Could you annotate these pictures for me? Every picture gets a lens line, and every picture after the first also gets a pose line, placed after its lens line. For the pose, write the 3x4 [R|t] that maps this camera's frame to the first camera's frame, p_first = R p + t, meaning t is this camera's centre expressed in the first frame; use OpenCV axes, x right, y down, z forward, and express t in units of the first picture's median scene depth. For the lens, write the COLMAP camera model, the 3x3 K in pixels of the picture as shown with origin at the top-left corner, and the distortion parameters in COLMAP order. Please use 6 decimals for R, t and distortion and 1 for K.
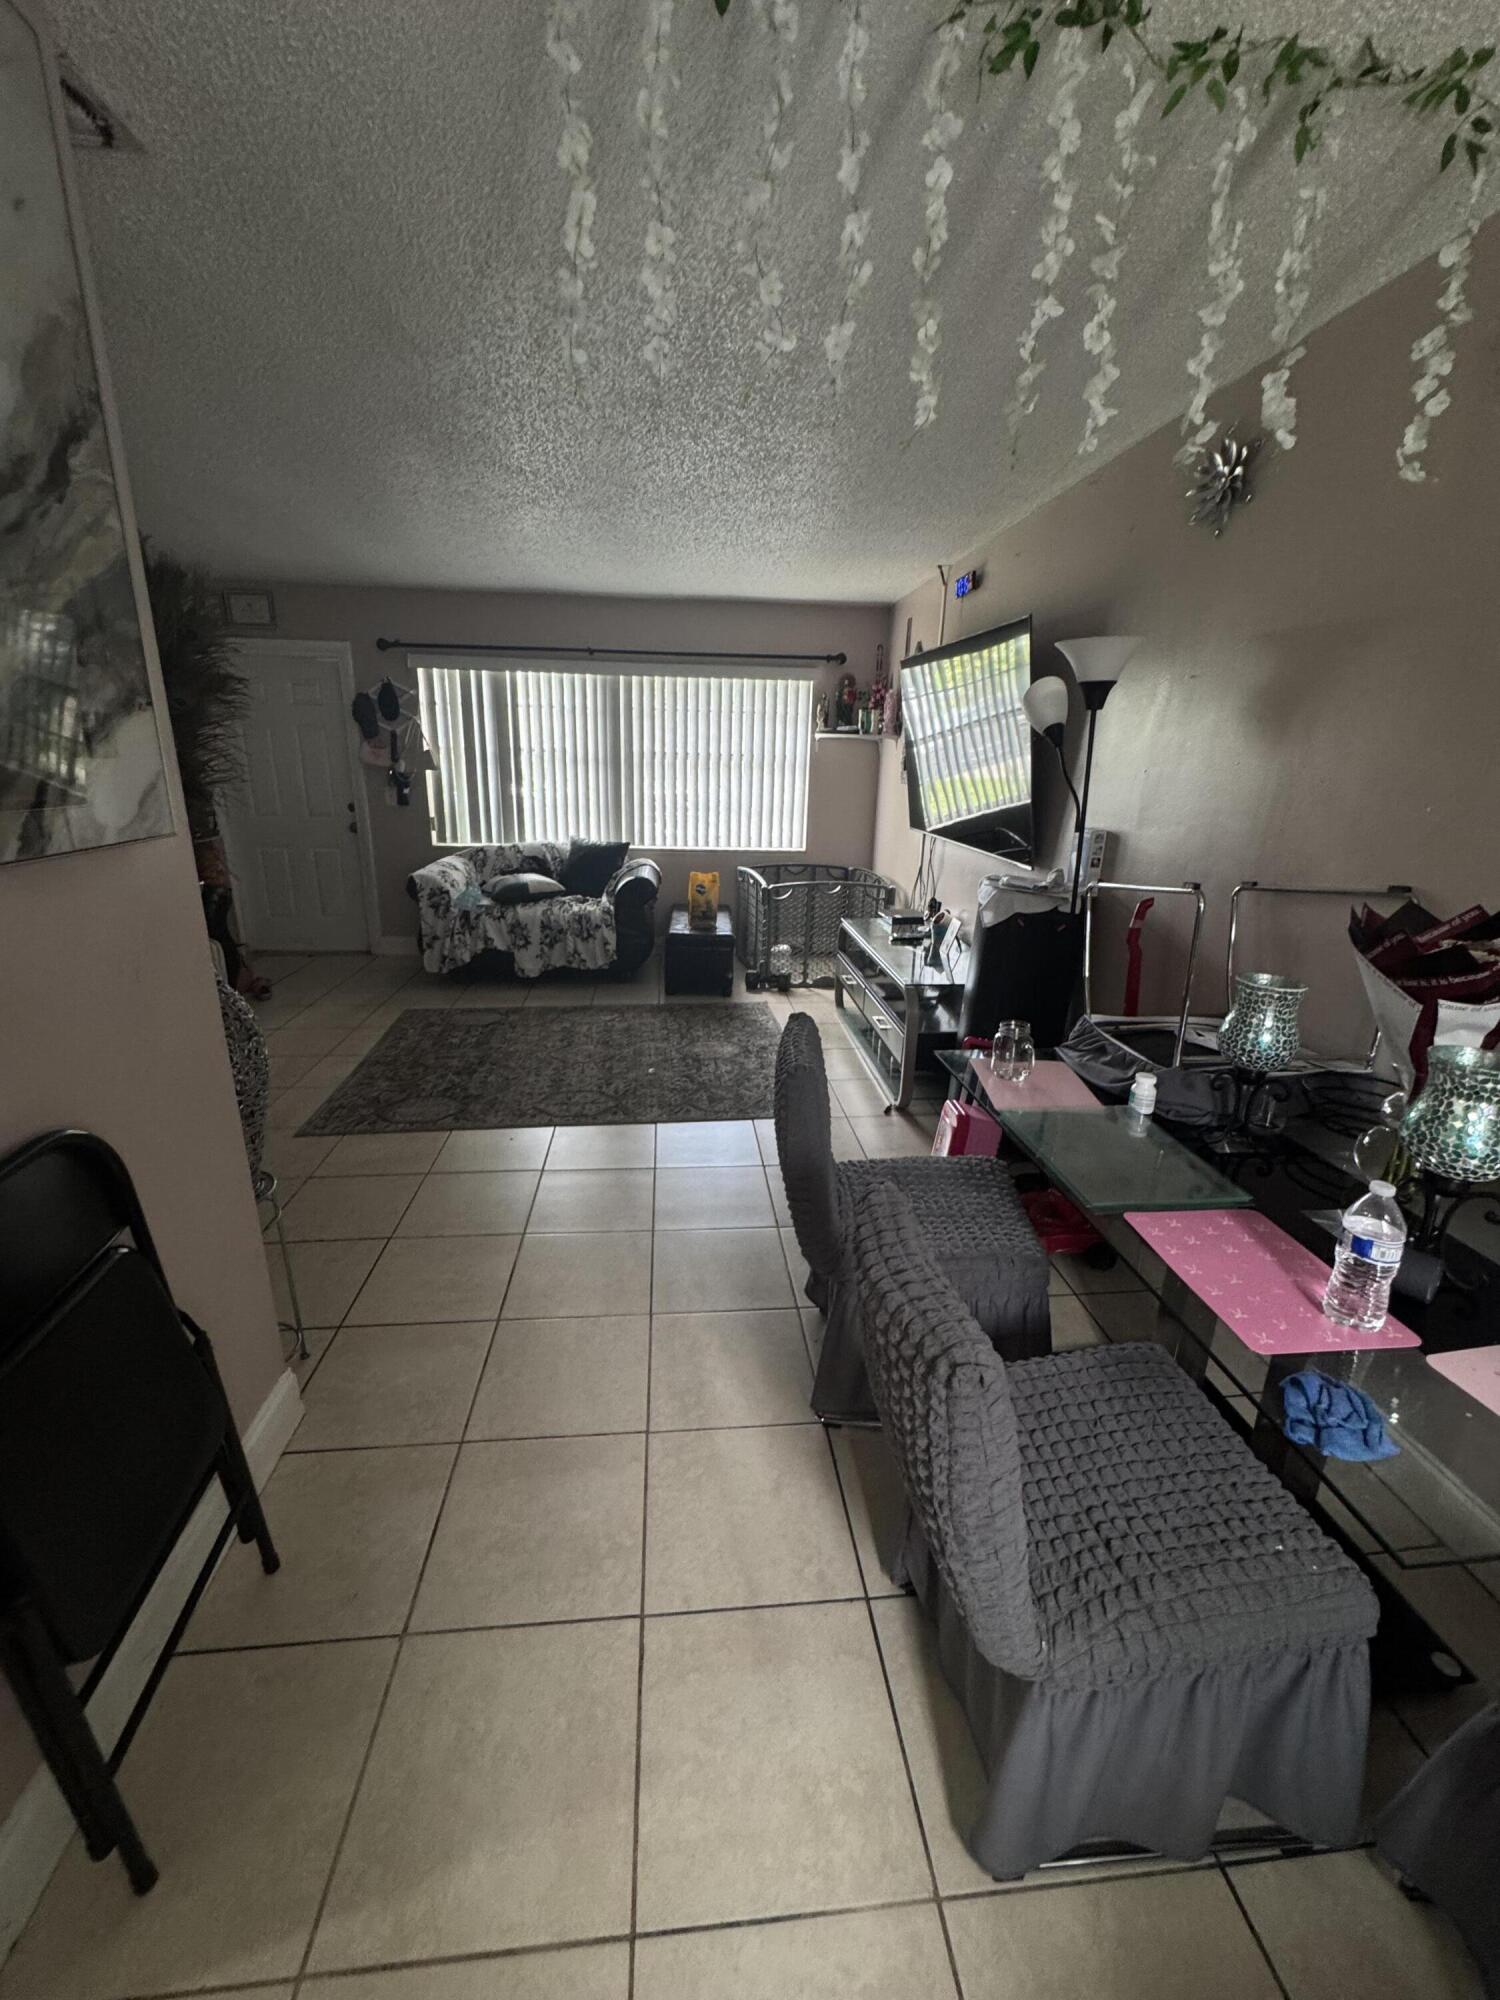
lens RADIAL K [[798.9, 0, 744.9], [0, 798.9, 999.0], [0, 0, 1]] dist [0.008984, -0.000348]
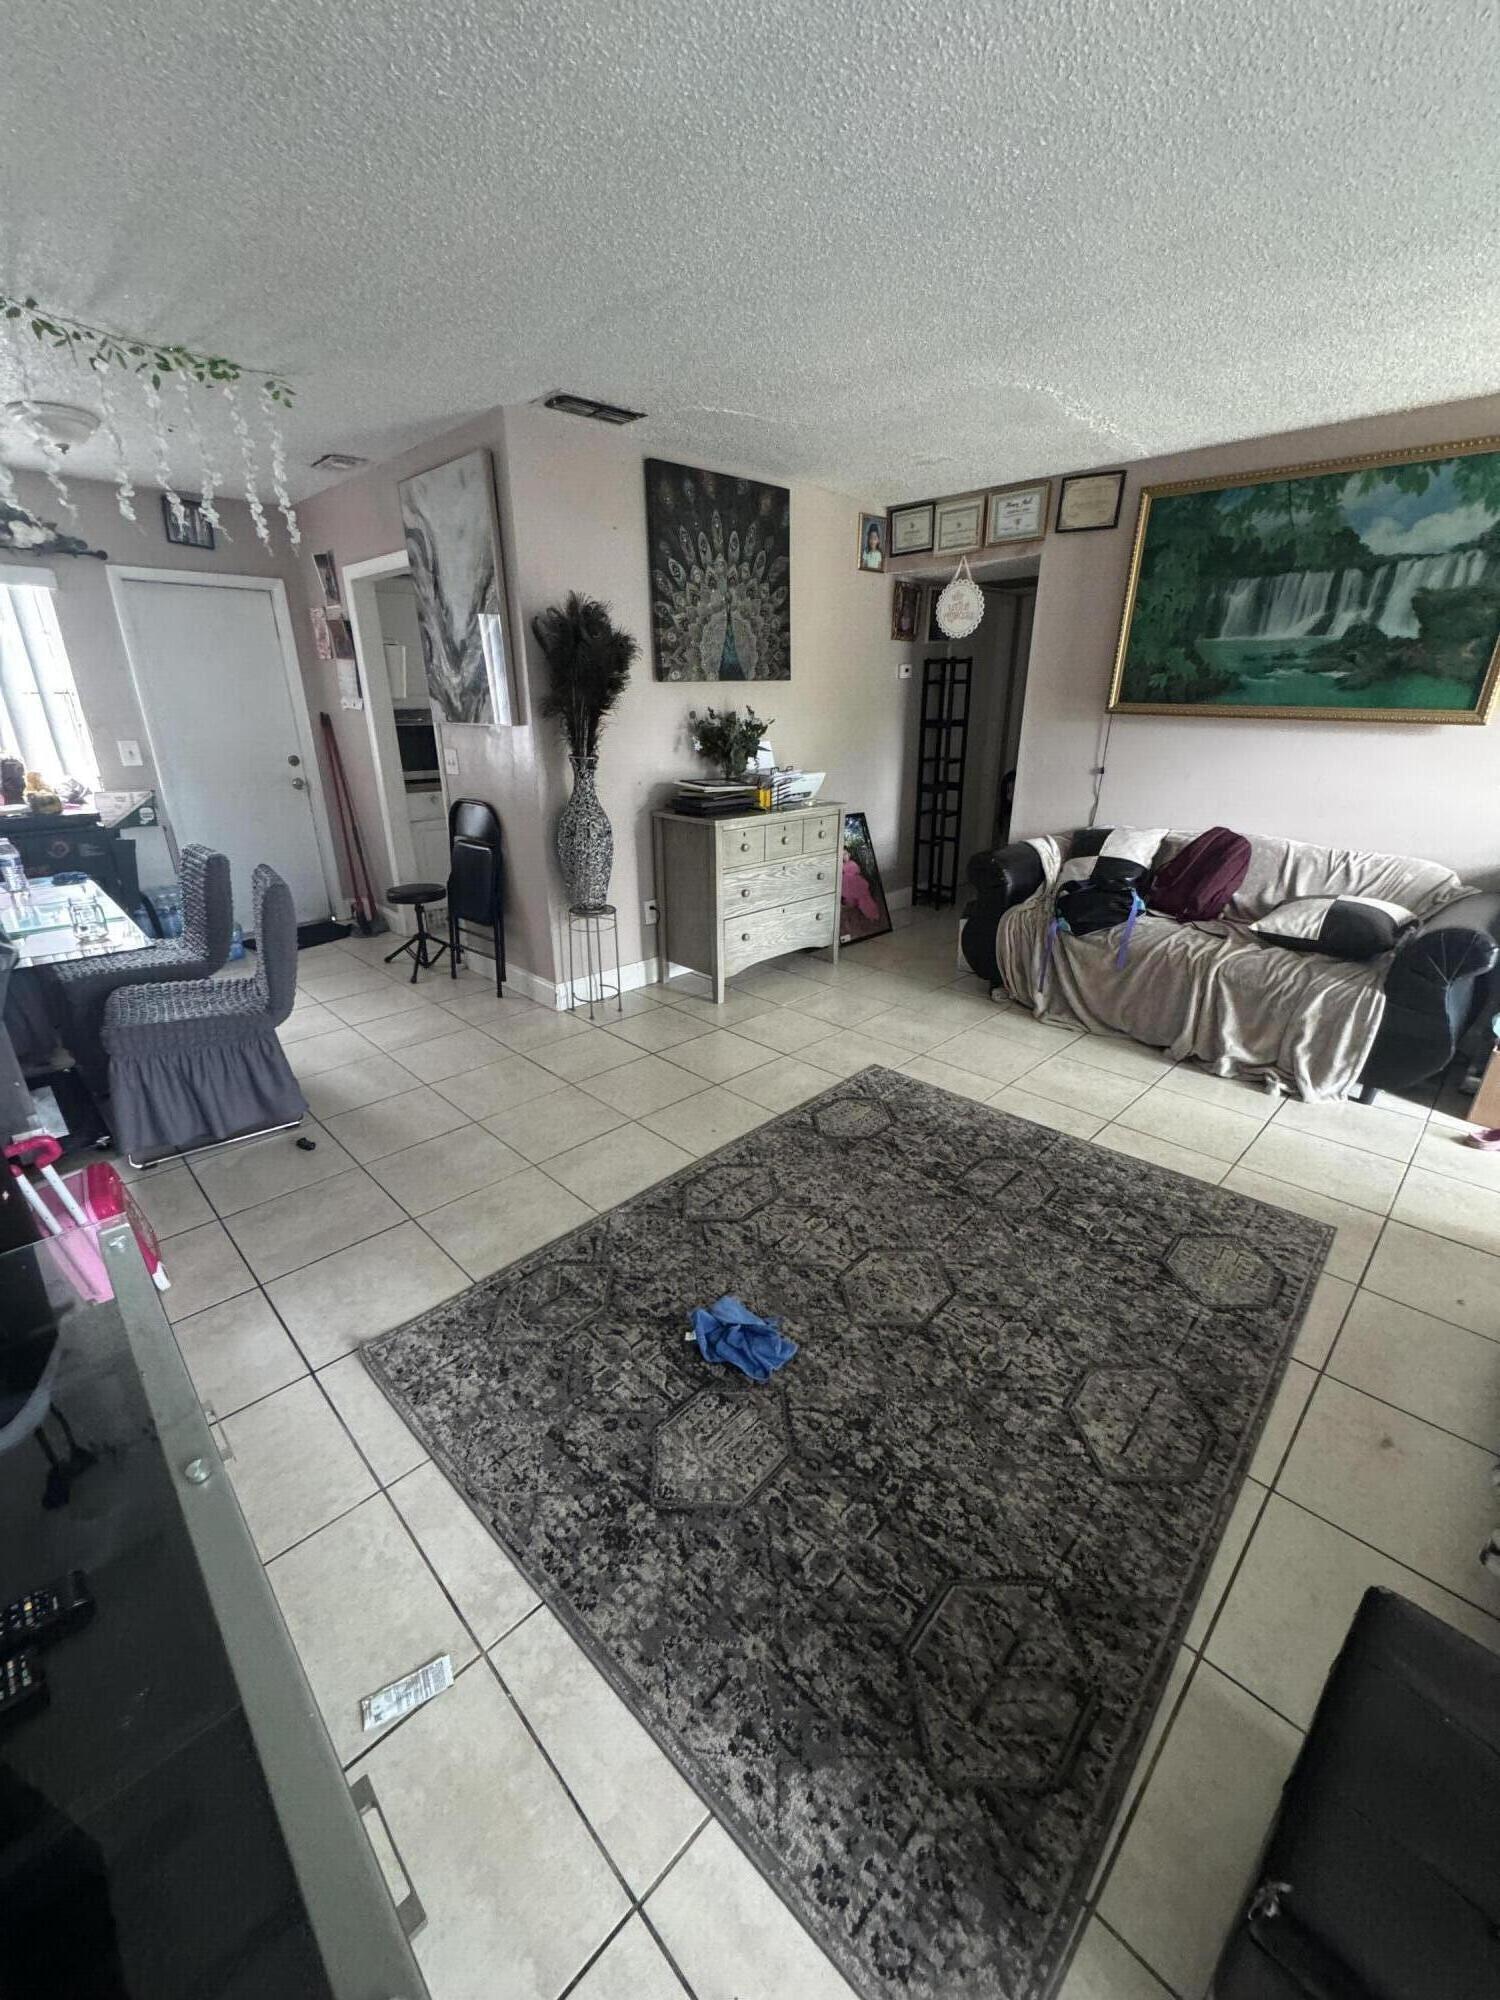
lens RADIAL K [[798.9, 0, 749.7], [0, 798.9, 1003.5], [0, 0, 1]] dist [0.008984, -0.000348]
pose [[-0.773144, 0.205974, -0.599853, 0.147805], [-0.203116, 0.815570, 0.541839, -0.347222], [0.600827, 0.540759, -0.588716, 1.175970]]
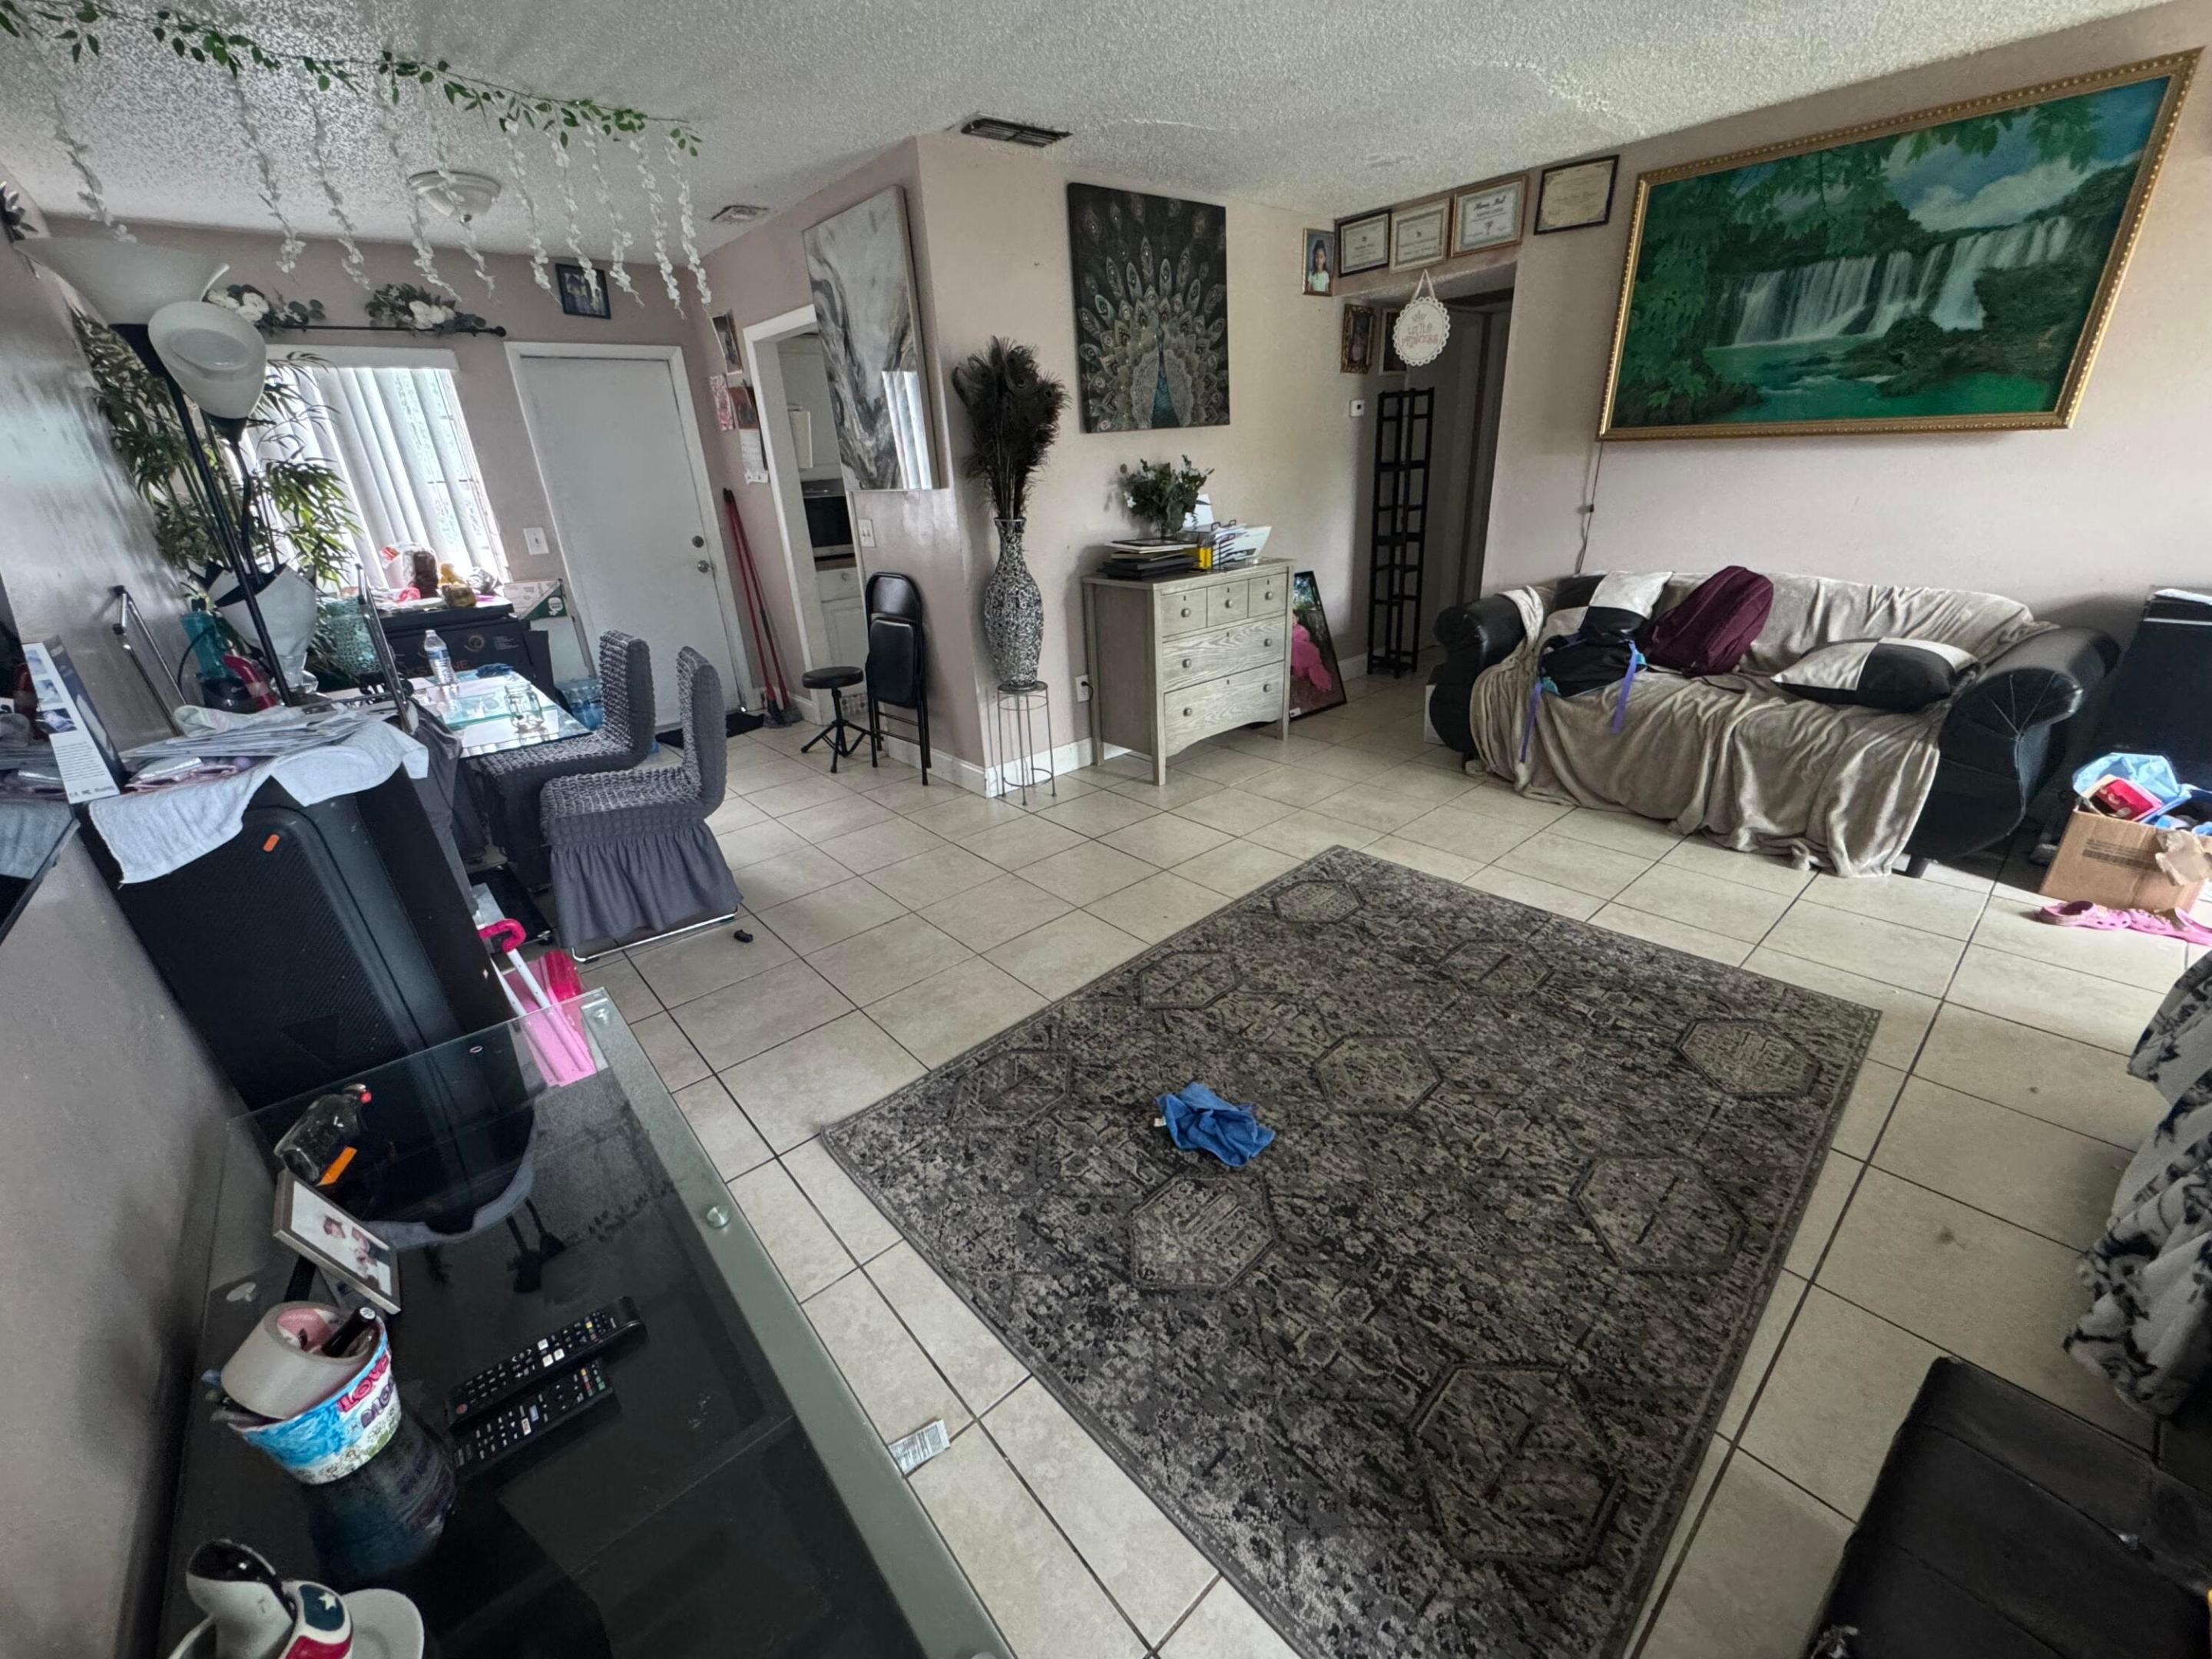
lens RADIAL K [[883.6, 0, 1108.9], [0, 883.6, 827.8], [0, 0, 1]] dist [0.008984, -0.000348]
pose [[-0.809953, 0.242934, -0.533816, 0.179632], [-0.142803, 0.801100, 0.581245, -0.340061], [0.568844, 0.547012, -0.614161, 1.181059]]
